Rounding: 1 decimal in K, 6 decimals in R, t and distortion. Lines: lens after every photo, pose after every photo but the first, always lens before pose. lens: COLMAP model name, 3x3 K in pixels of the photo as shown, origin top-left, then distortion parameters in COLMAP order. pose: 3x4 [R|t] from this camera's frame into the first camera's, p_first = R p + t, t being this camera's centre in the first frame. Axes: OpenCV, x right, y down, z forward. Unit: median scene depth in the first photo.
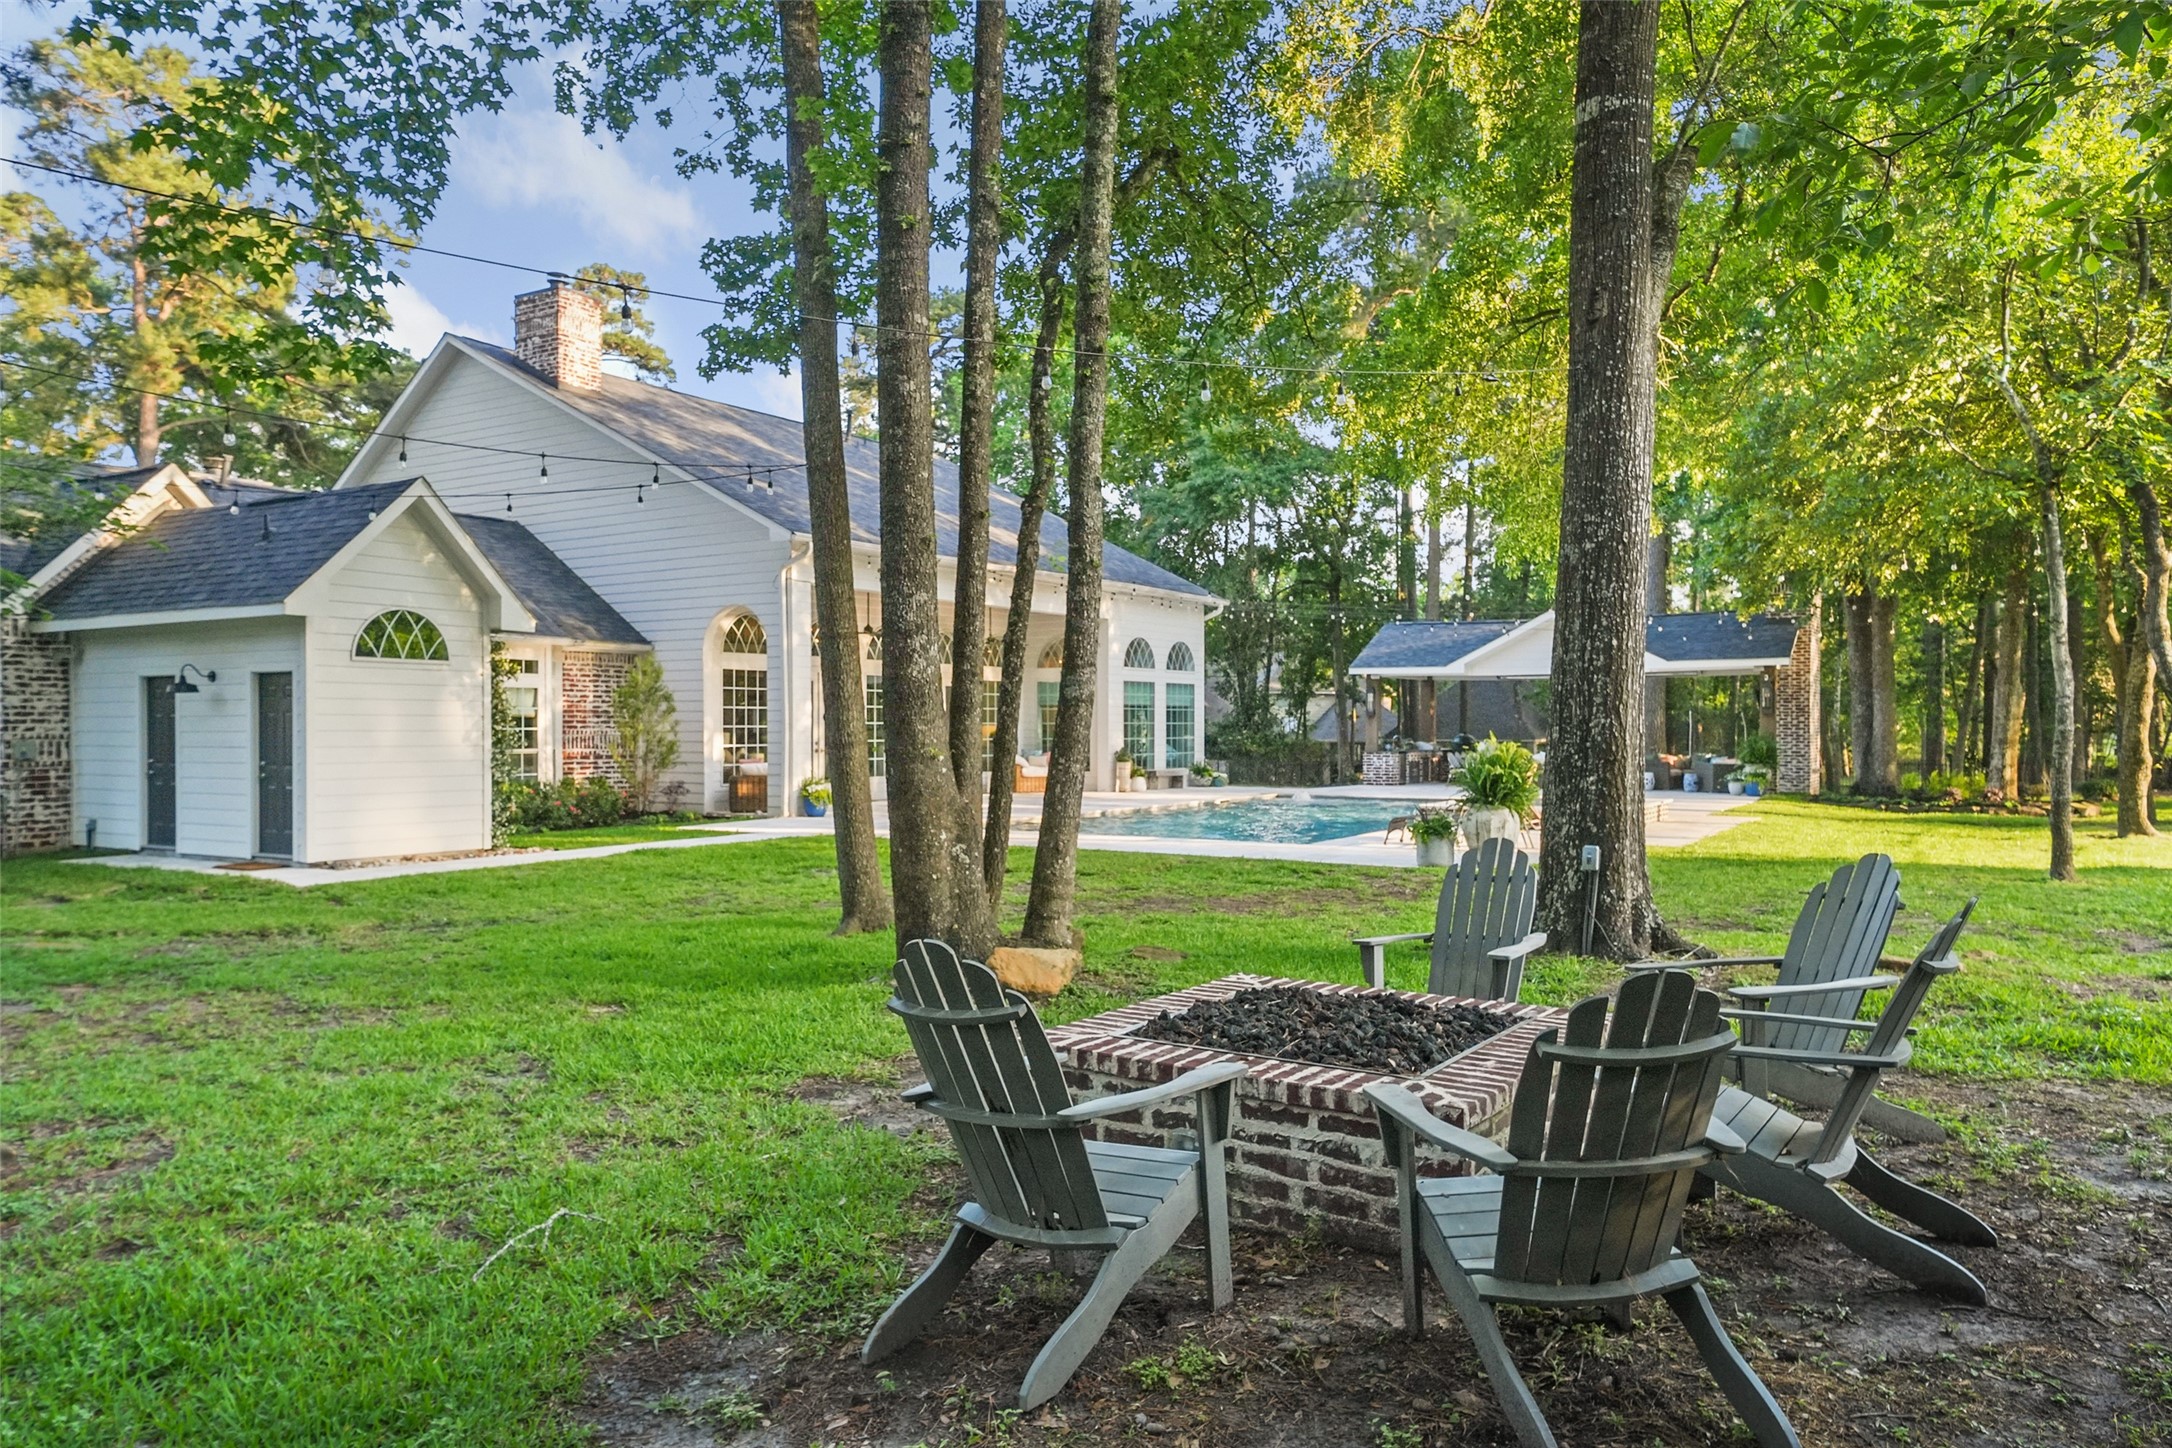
lens RADIAL K [[1476.4, 0, 1083.2], [0, 1476.4, 727.8], [0, 0, 1]] dist [0.032571, 0.000140]
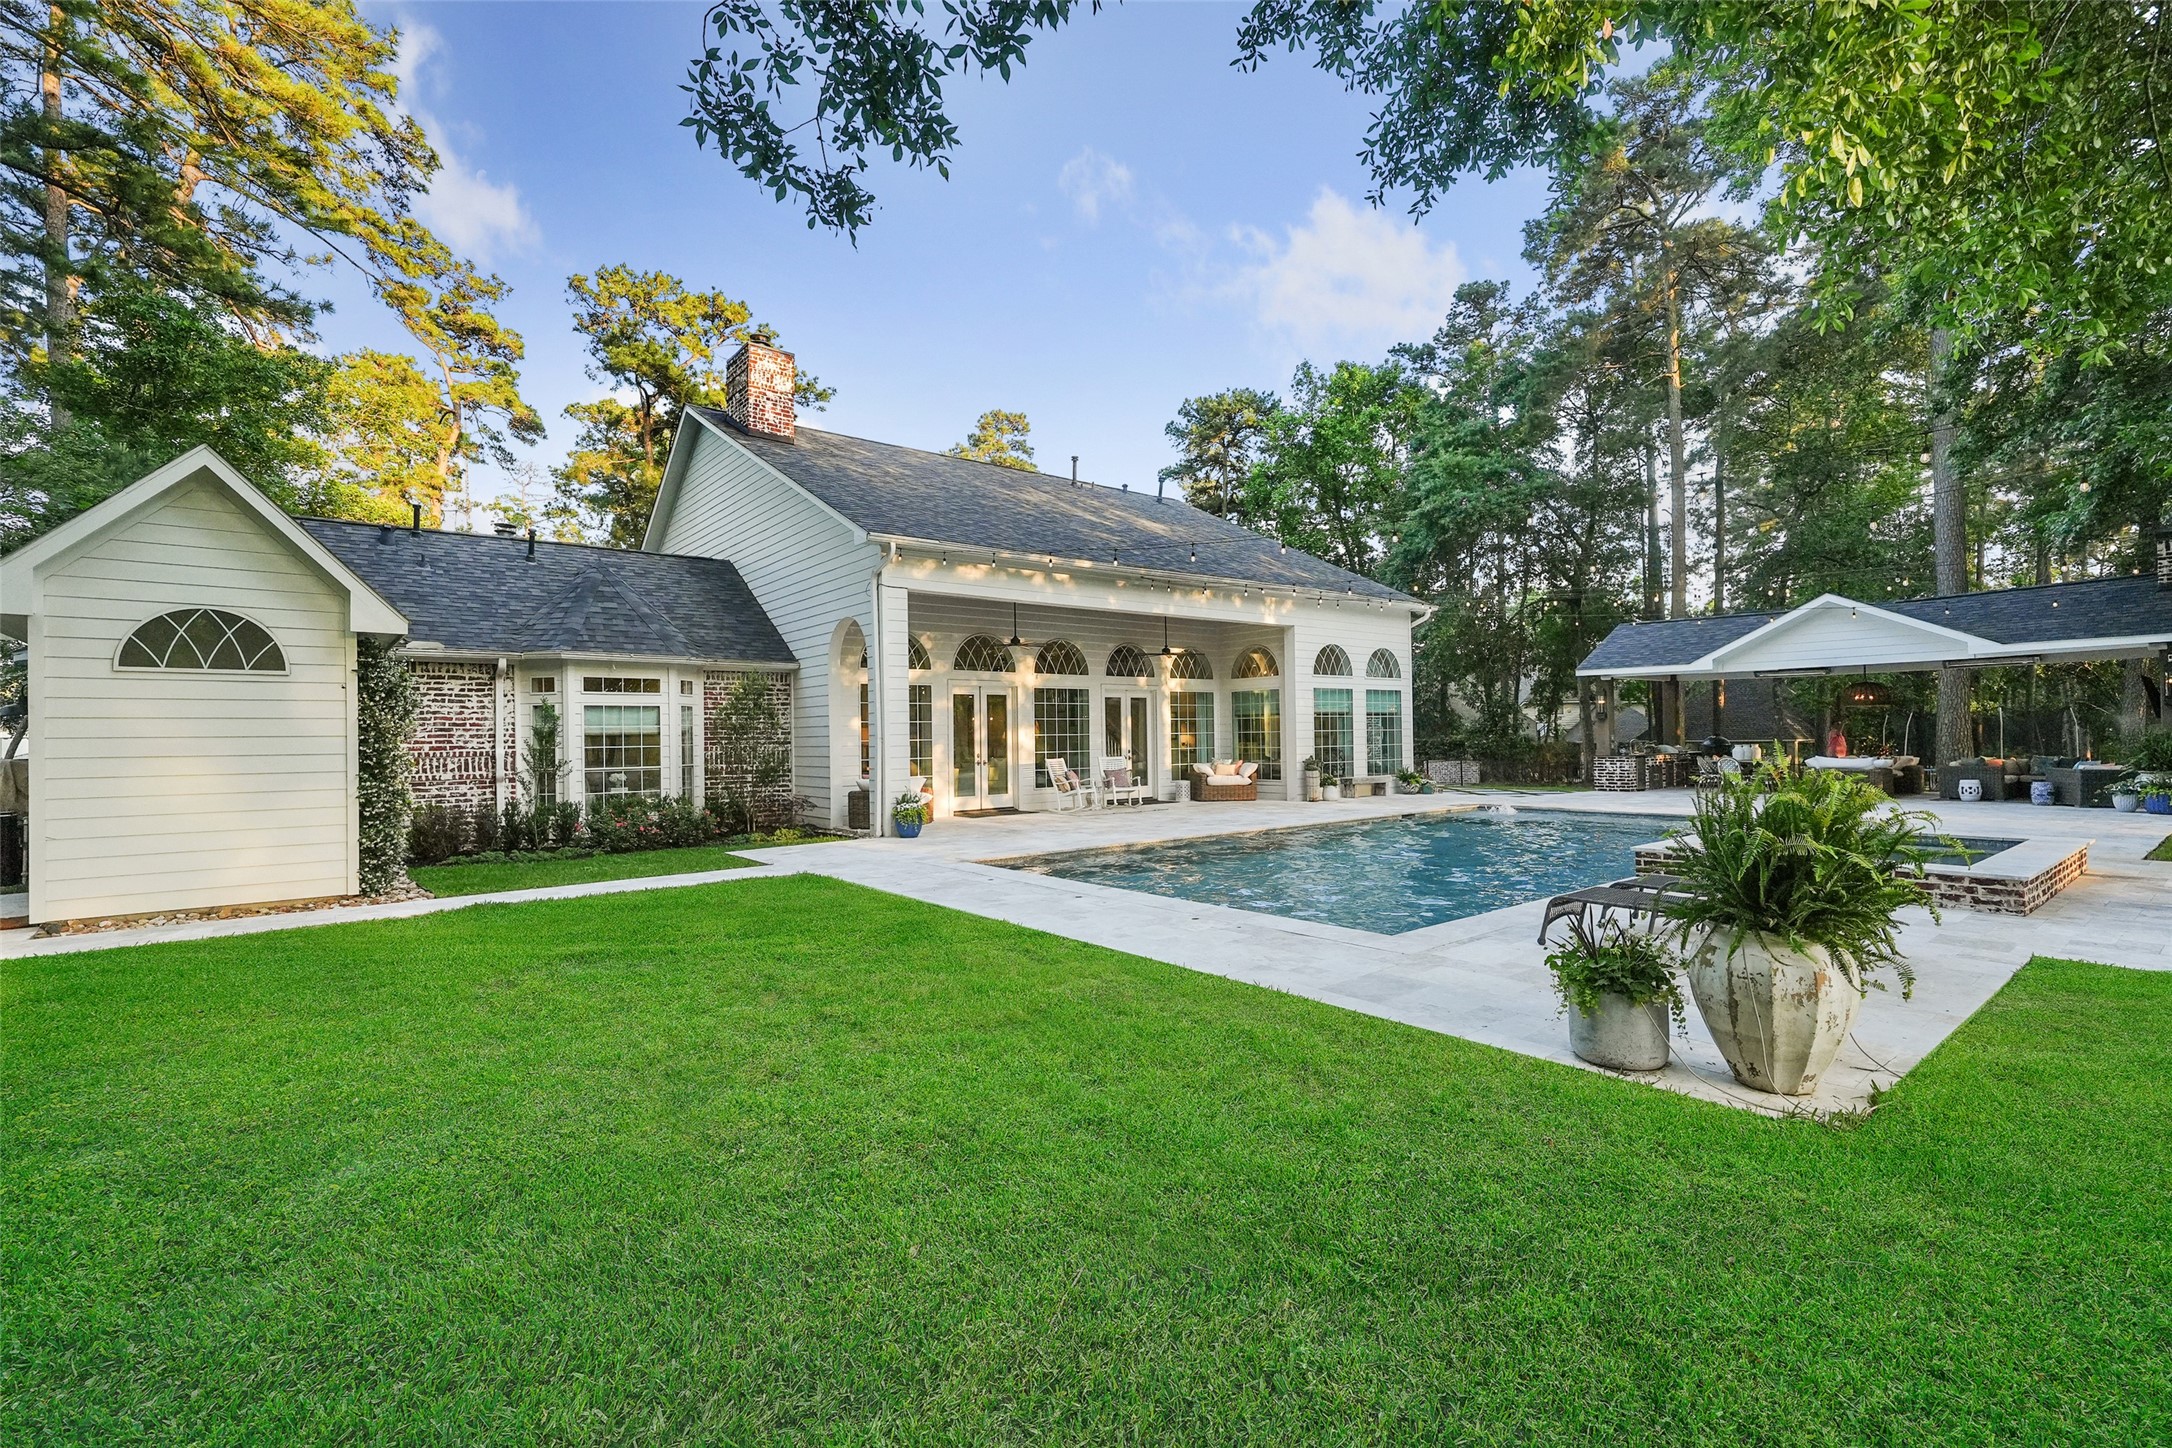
lens RADIAL K [[953.6, 0, 1089.3], [0, 953.6, 723.3], [0, 0, 1]] dist [0.009166, 0.000298]
pose [[0.945369, -0.018948, -0.325451, 0.088966], [0.014541, 0.999767, -0.015968, -0.000167], [0.325678, 0.010363, 0.945424, 0.331172]]
